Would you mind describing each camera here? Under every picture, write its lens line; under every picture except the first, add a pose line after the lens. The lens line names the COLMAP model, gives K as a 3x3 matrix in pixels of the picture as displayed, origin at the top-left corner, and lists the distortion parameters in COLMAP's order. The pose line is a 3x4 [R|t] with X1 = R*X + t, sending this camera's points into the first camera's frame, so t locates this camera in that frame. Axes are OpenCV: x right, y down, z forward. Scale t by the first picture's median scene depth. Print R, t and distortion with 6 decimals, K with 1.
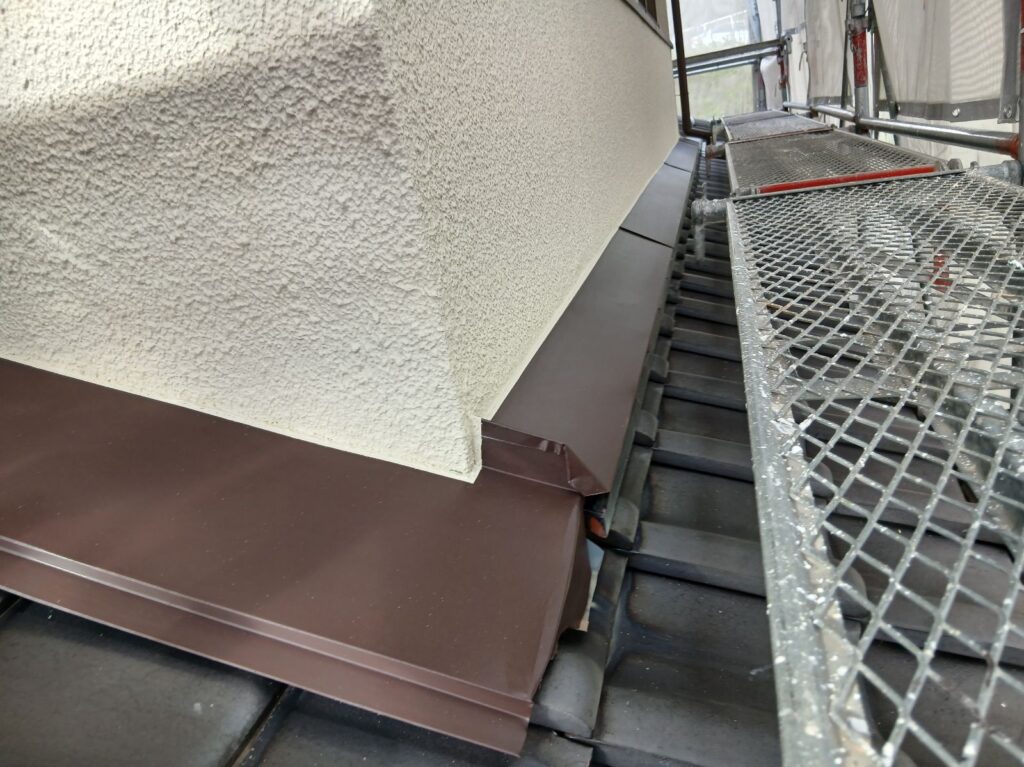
lens RADIAL K [[793.5, 0, 512.0], [0, 793.5, 383.5], [0, 0, 1]] dist [-0.004617, -0.001305]
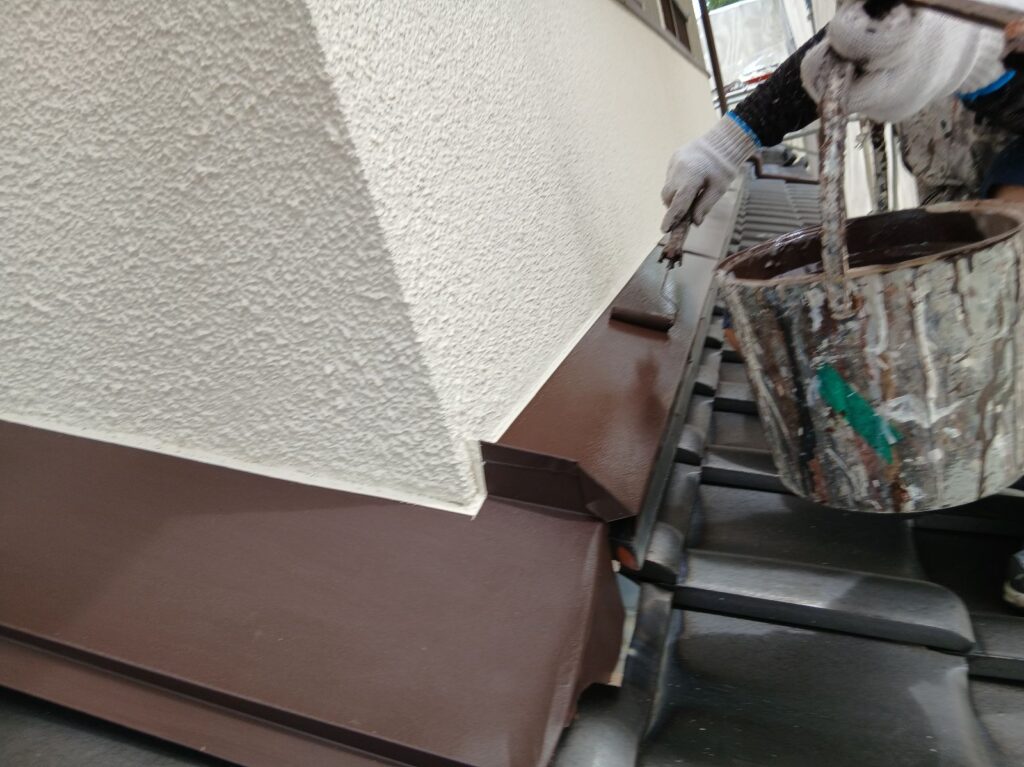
lens RADIAL K [[759.4, 0, 511.1], [0, 759.4, 369.8], [0, 0, 1]] dist [0.000022, -0.004117]
pose [[0.991205, -0.083526, -0.102650, 0.096491], [0.075440, 0.993913, -0.080282, 0.039810], [0.108730, 0.071832, 0.991473, 0.183117]]
